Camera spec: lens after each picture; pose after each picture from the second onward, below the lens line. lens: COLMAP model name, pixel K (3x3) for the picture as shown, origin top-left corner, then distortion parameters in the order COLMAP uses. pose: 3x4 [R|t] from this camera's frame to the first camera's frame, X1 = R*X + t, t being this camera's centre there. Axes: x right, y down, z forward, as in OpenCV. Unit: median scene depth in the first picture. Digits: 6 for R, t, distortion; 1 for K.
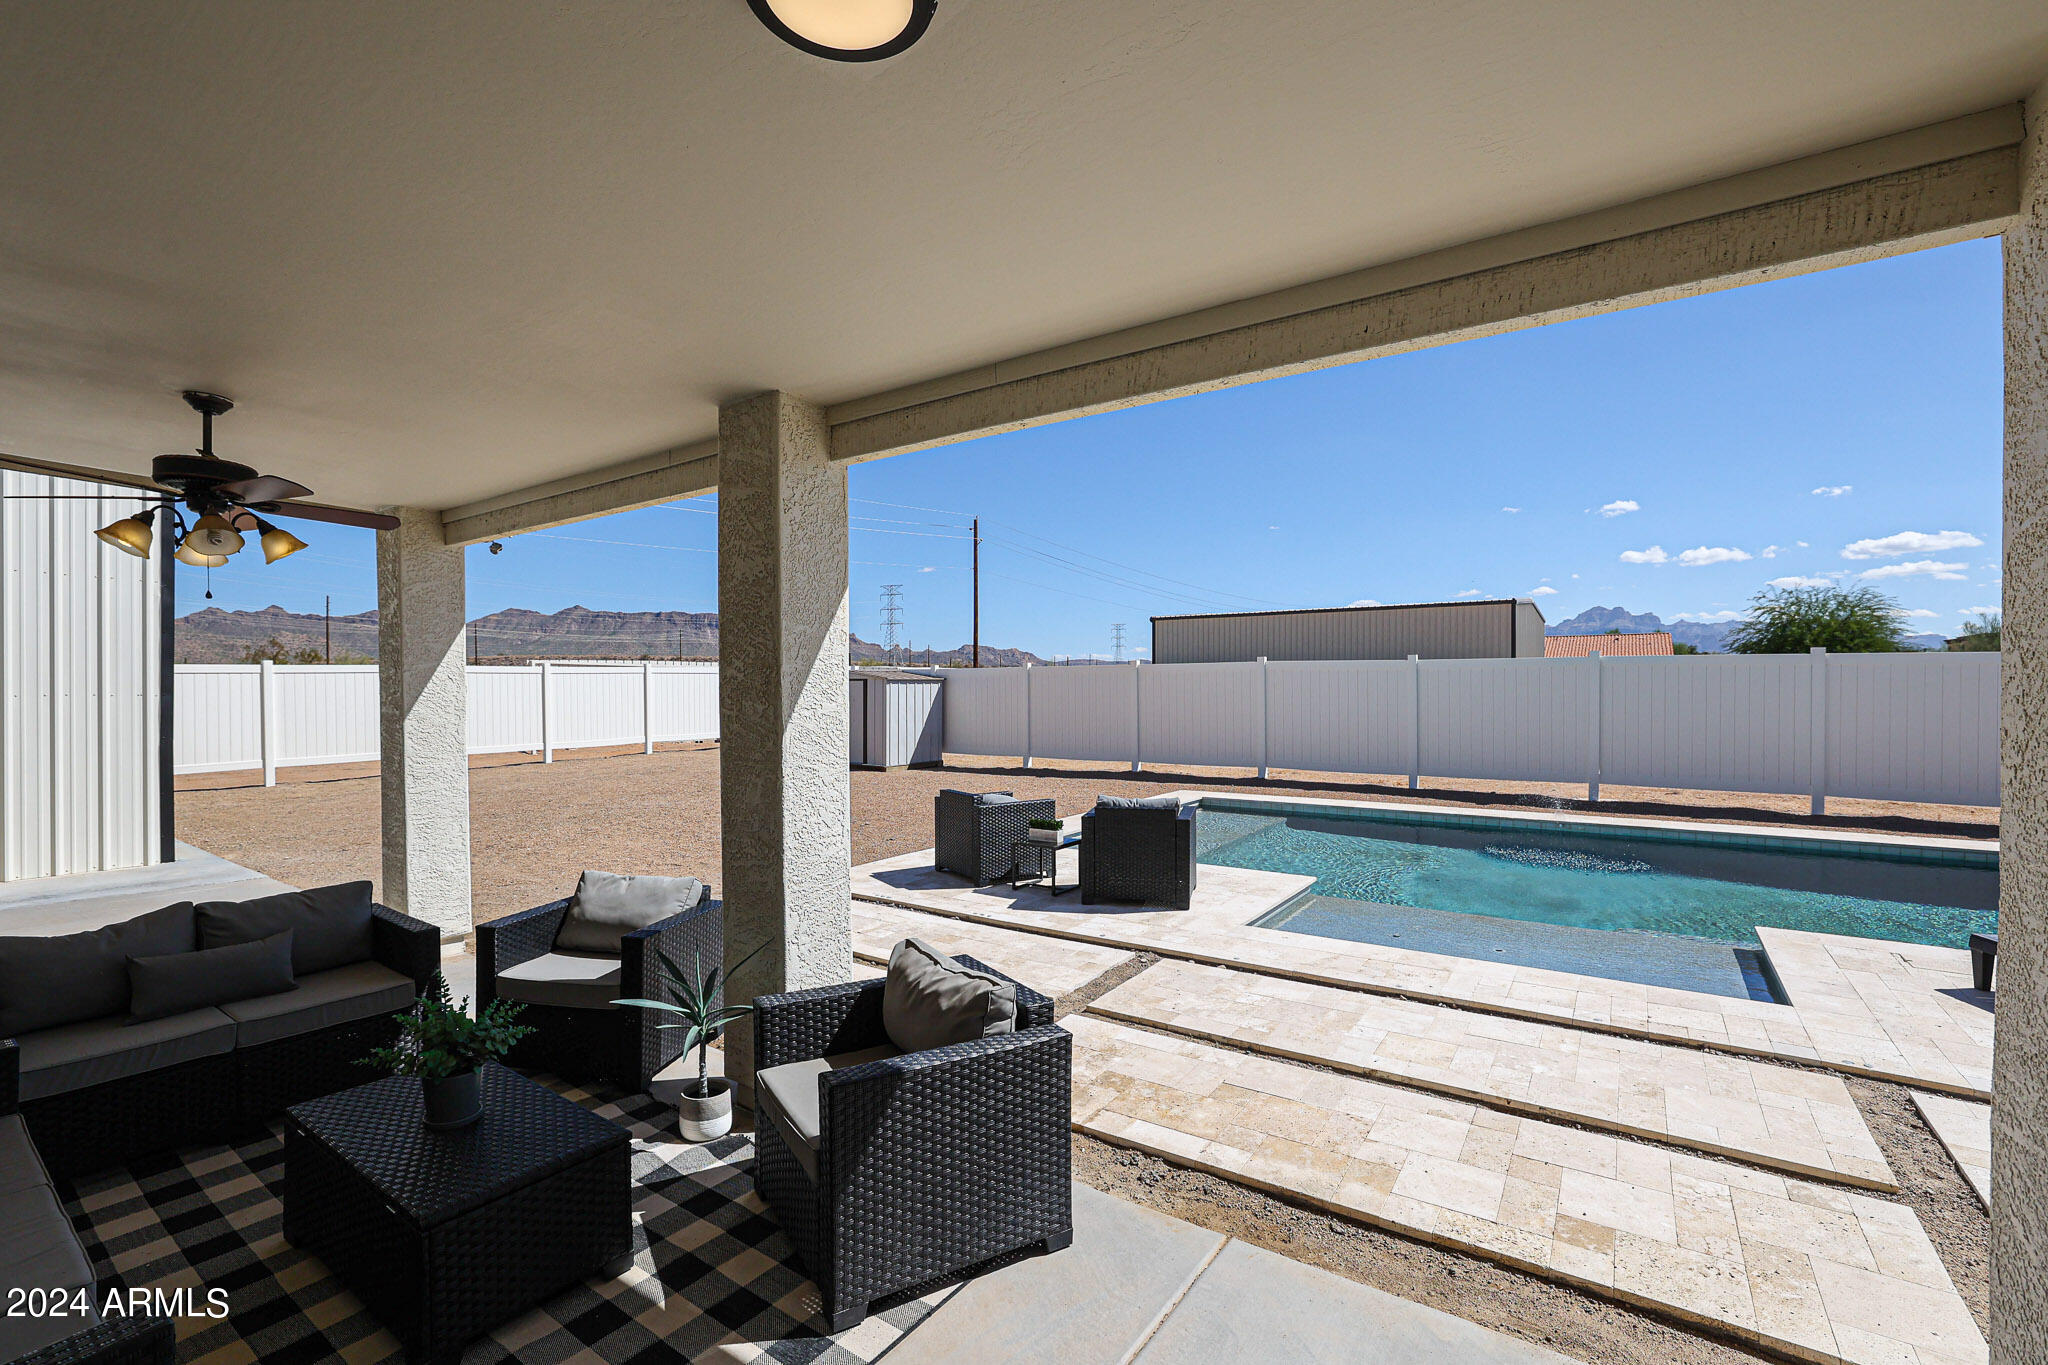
lens RADIAL K [[900.2, 0, 1007.7], [0, 900.2, 683.8], [0, 0, 1]] dist [-0.026836, 0.002159]
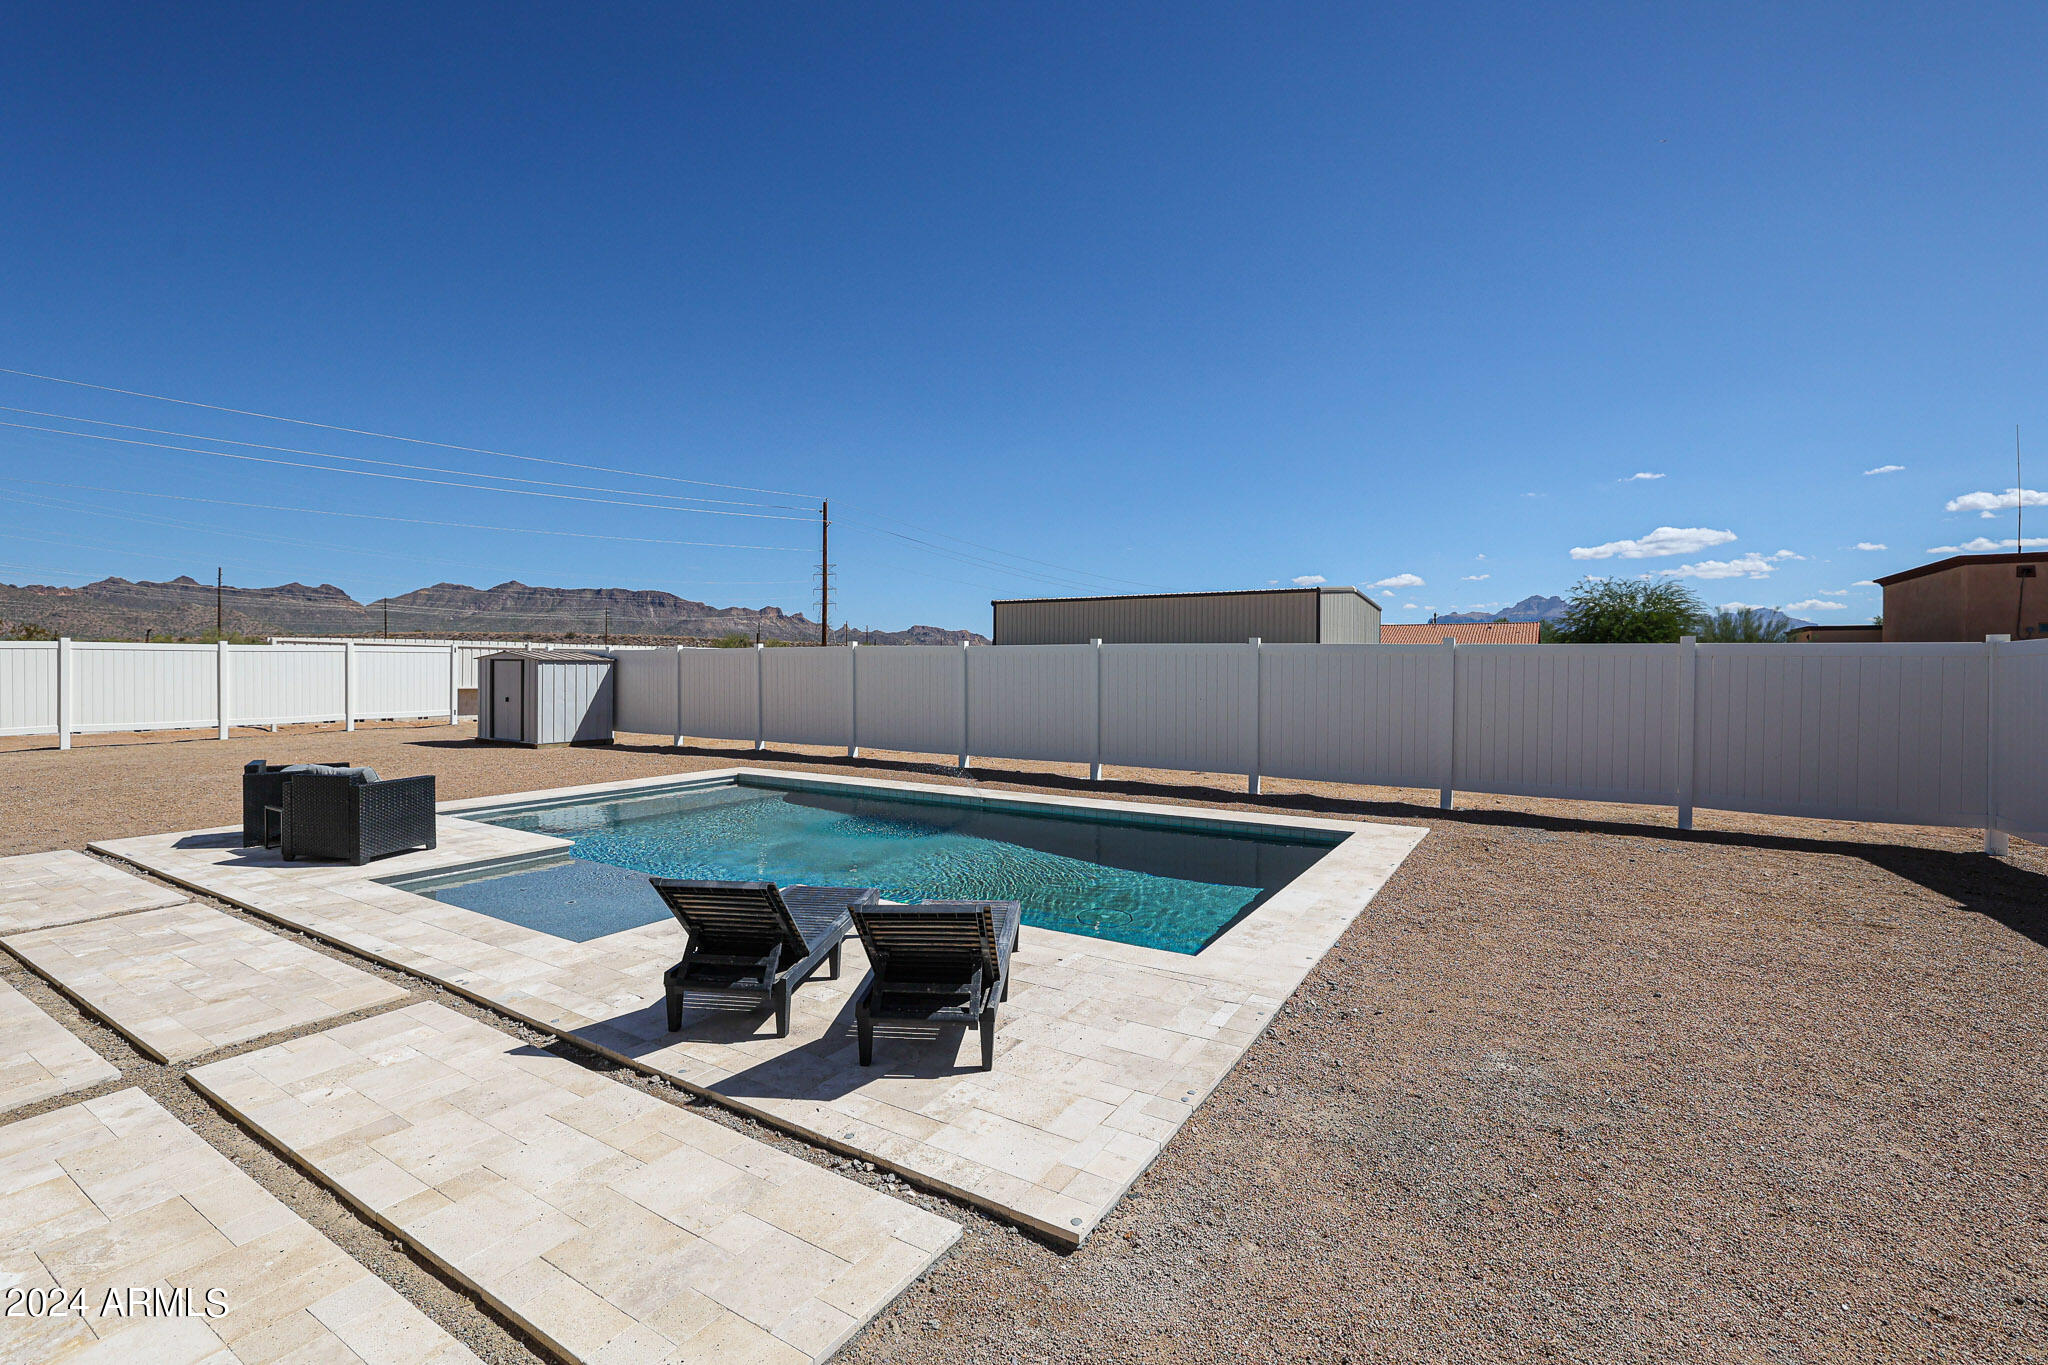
lens RADIAL K [[900.2, 0, 1015.9], [0, 900.2, 683.7], [0, 0, 1]] dist [-0.026836, 0.002159]
pose [[0.998148, 0.007031, 0.060421, 0.240034], [-0.008264, 0.999762, 0.020172, -0.002177], [-0.060264, -0.020634, 0.997969, -0.039567]]
